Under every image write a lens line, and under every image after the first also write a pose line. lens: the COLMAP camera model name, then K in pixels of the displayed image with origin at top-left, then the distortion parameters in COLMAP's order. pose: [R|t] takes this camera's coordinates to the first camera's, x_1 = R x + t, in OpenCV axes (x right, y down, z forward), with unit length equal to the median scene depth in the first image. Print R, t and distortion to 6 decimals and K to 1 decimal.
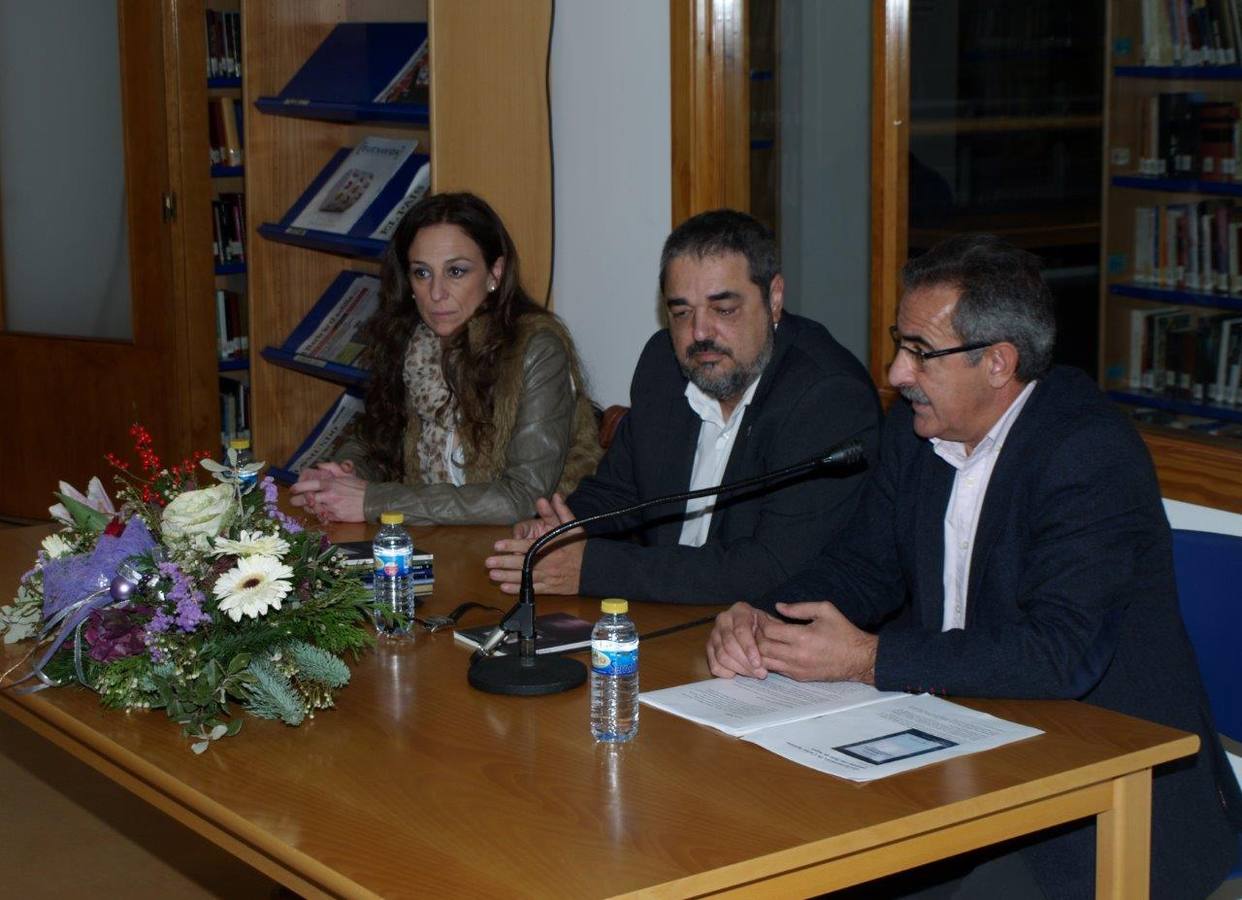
lens RADIAL K [[2265.5, 0, 643.7], [0, 2265.5, 431.8], [0, 0, 1]] dist [0.008598, -0.039942]
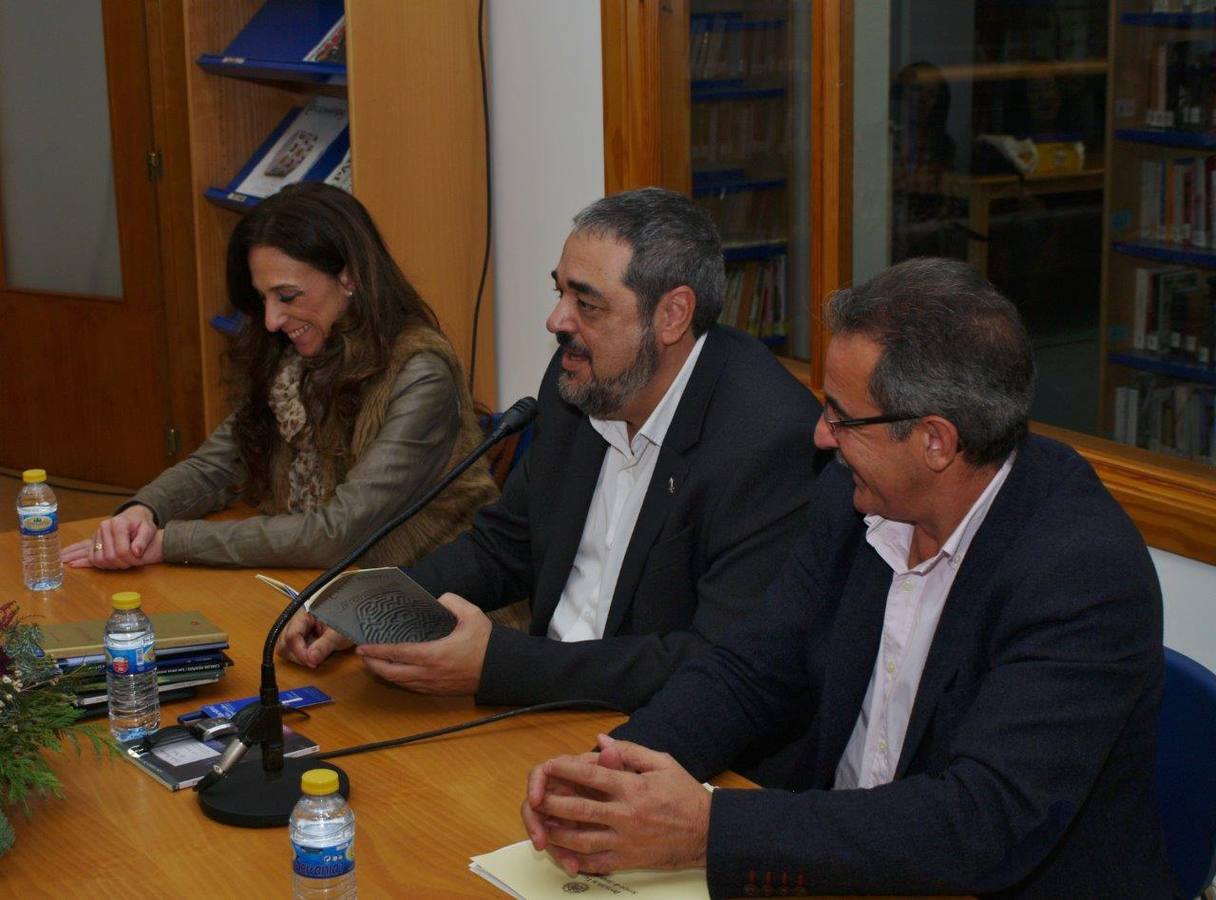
lens RADIAL K [[1983.1, 0, 608.0], [0, 1983.1, 450.0], [0, 0, 1]] dist [-0.019248, -0.041961]
pose [[0.997959, 0.004562, -0.063693, 0.047930], [-0.000841, 0.998297, 0.058331, -0.026985], [0.063851, -0.058159, 0.996263, 0.151939]]
